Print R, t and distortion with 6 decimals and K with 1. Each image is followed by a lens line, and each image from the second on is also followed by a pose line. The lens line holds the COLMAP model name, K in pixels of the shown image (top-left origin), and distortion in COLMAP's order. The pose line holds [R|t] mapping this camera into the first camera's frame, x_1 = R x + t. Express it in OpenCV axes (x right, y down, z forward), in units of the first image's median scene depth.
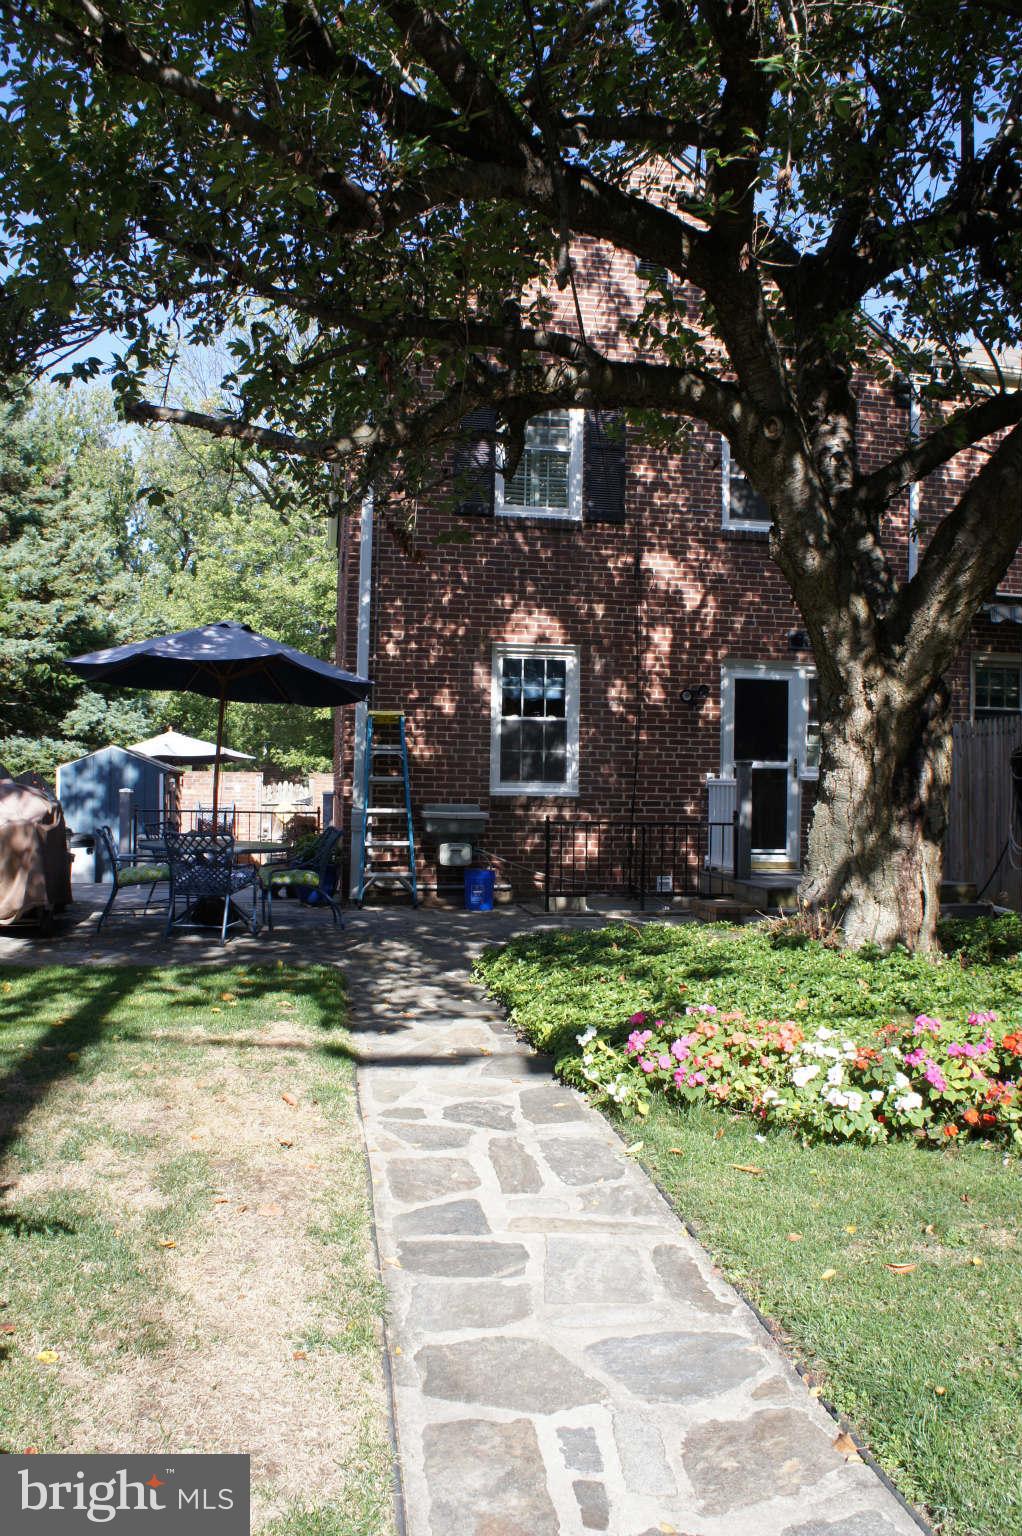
lens RADIAL K [[1220.9, 0, 511.0], [0, 1220.9, 768.0], [0, 0, 1]] dist [-0.182400, 0.140994]
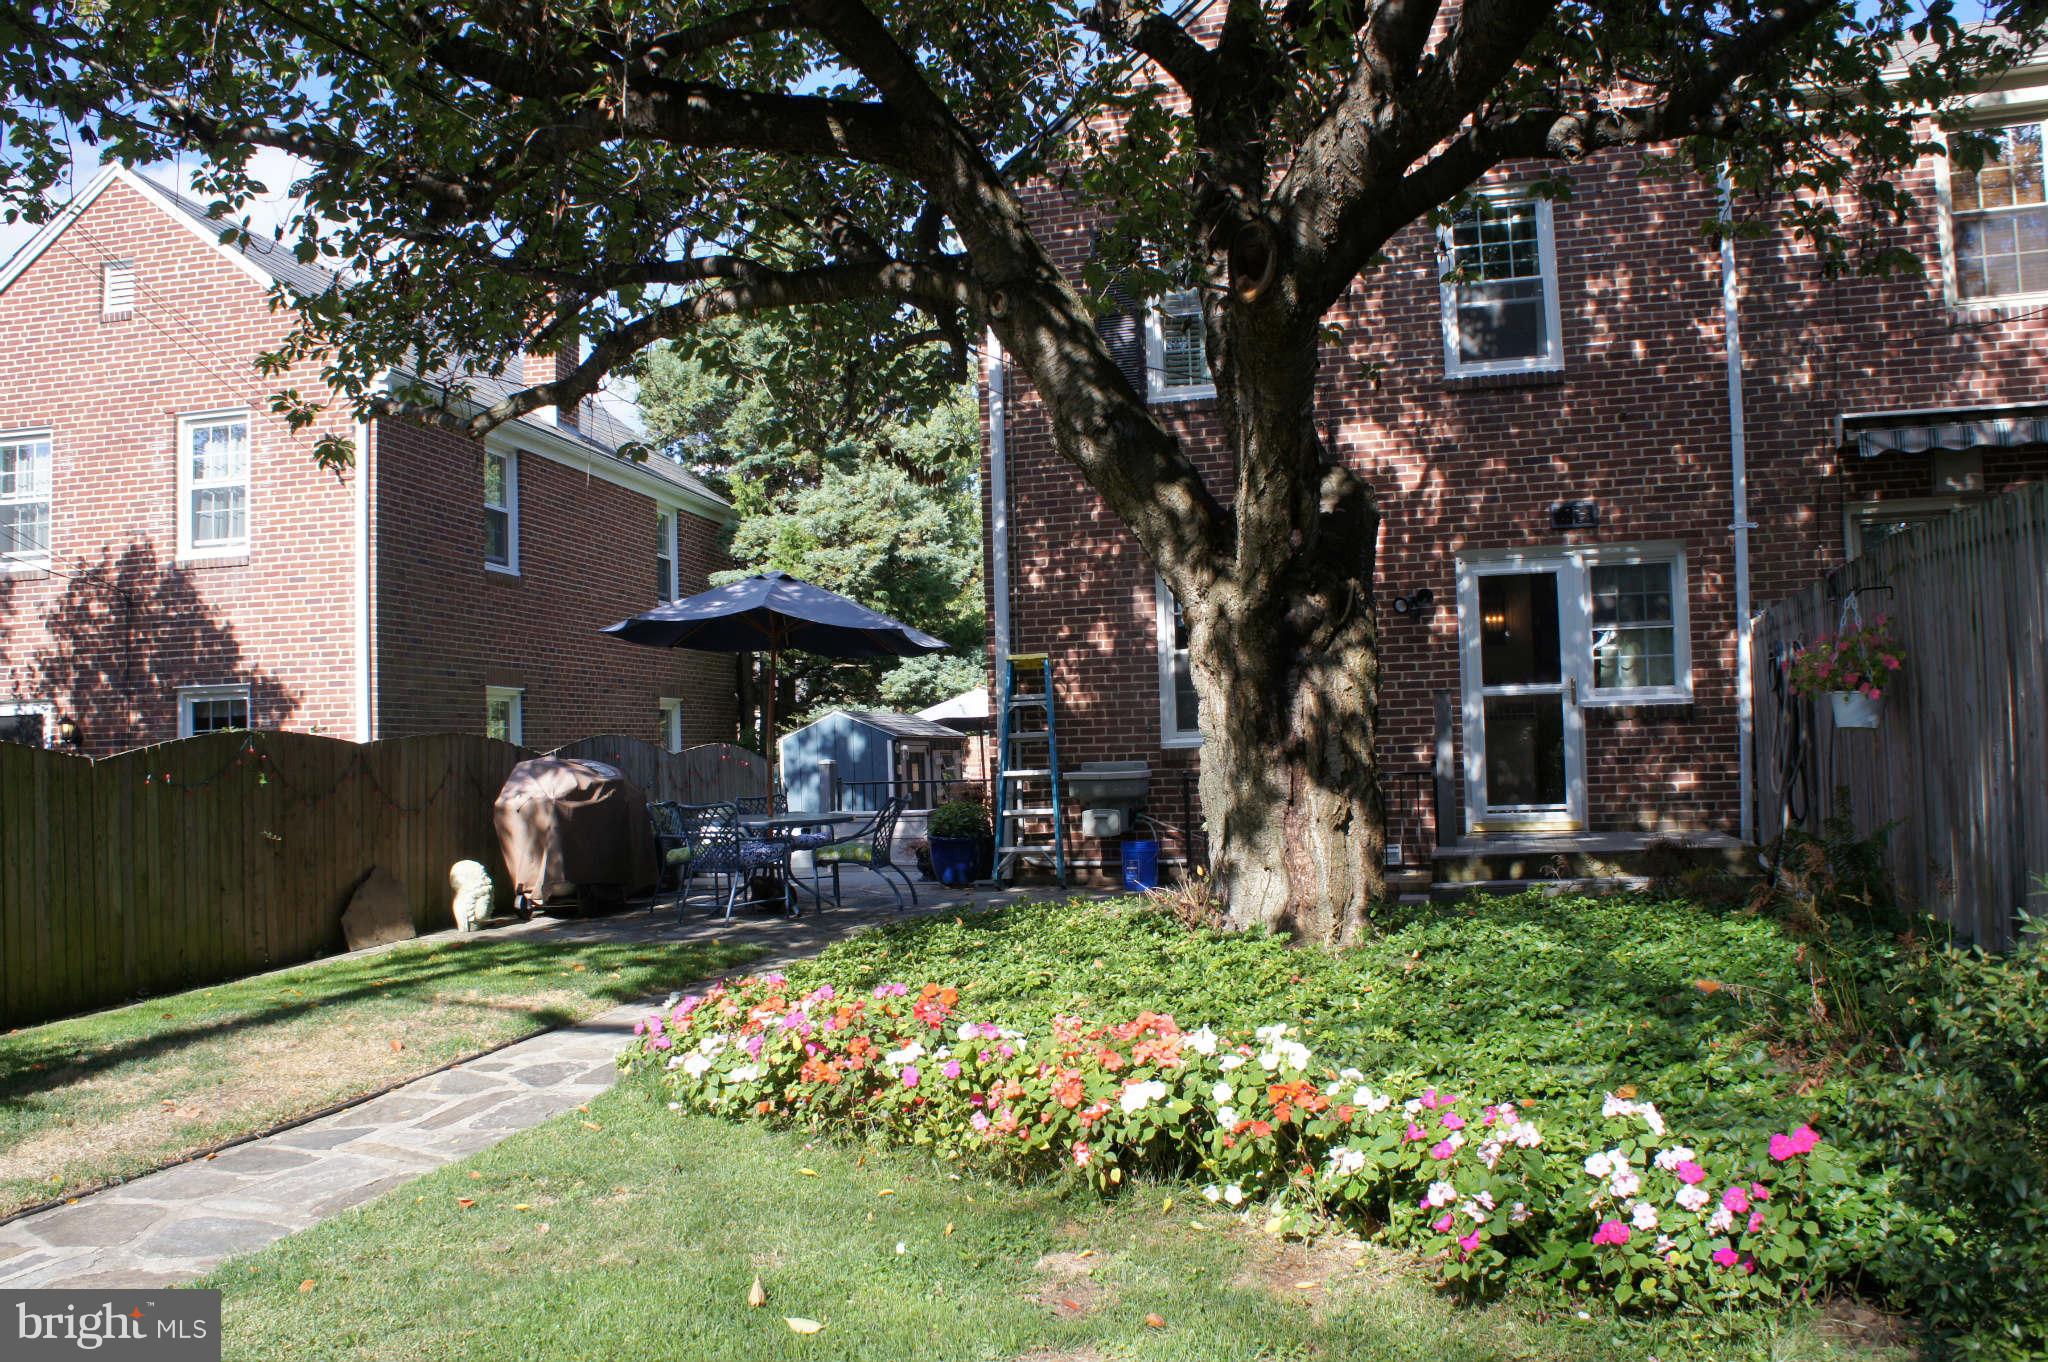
lens RADIAL K [[1627.8, 0, 1024.0], [0, 1627.8, 681.0], [0, 0, 1]] dist [-0.182400, 0.140994]
pose [[0.893430, -0.063259, -0.444726, 0.373642], [0.052222, 0.997948, -0.037040, 0.012275], [0.446157, 0.009868, 0.894900, -0.003787]]
